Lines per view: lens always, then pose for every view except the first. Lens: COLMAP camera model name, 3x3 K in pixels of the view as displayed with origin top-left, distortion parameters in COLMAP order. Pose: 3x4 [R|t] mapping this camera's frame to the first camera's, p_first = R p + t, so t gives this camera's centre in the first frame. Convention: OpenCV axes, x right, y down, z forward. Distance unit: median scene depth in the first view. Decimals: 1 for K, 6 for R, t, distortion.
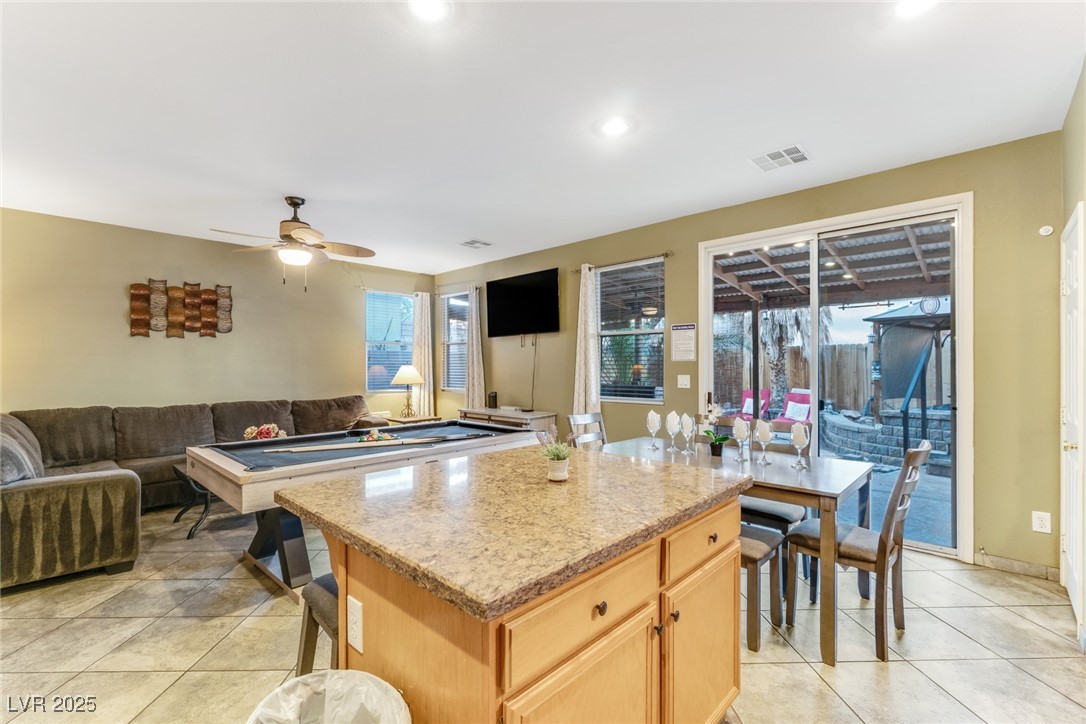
lens RADIAL K [[480.3, 0, 532.7], [0, 480.3, 359.5], [0, 0, 1]] dist [-0.001754, -0.000079]
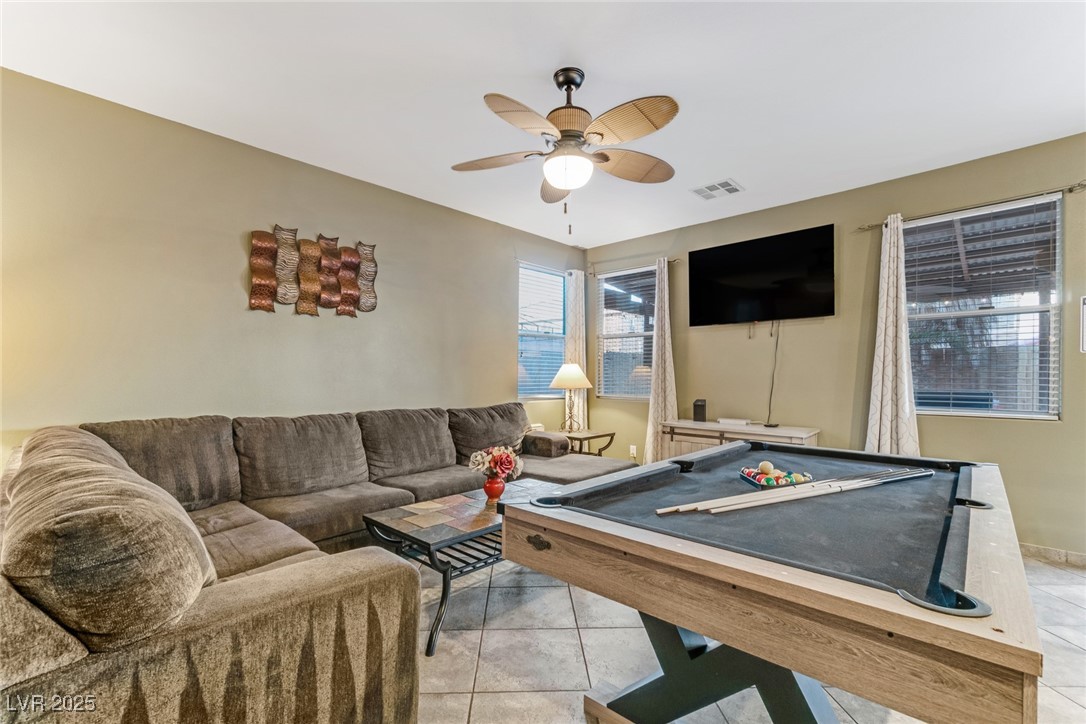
lens RADIAL K [[492.4, 0, 544.8], [0, 492.4, 374.9], [0, 0, 1]] dist [0.012072, -0.000594]
pose [[0.999962, 0.007940, 0.003594, -0.411553], [-0.007991, 0.999866, 0.014253, 0.026026], [-0.003480, -0.014281, 0.999892, 0.298517]]
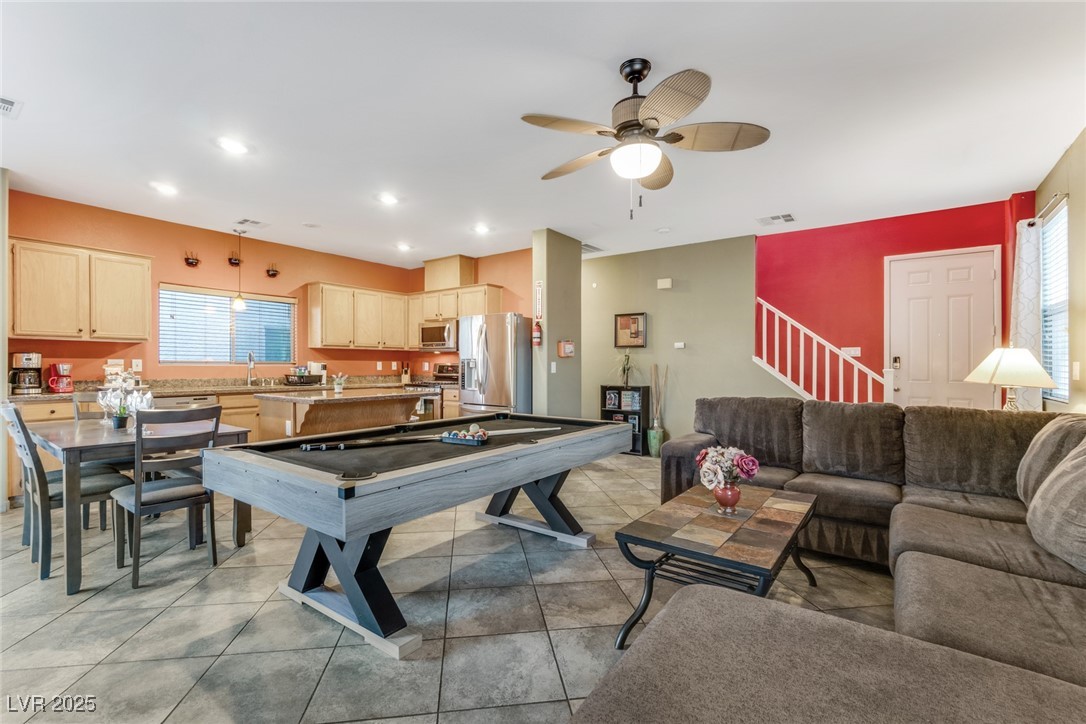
lens RADIAL K [[506.7, 0, 541.9], [0, 506.7, 350.9], [0, 0, 1]] dist [0.000911, 0.000277]
pose [[-0.990542, -0.012450, -0.136644, -0.225128], [-0.008214, 0.999469, -0.031517, 0.029543], [0.136964, -0.030097, -0.990119, 1.310873]]
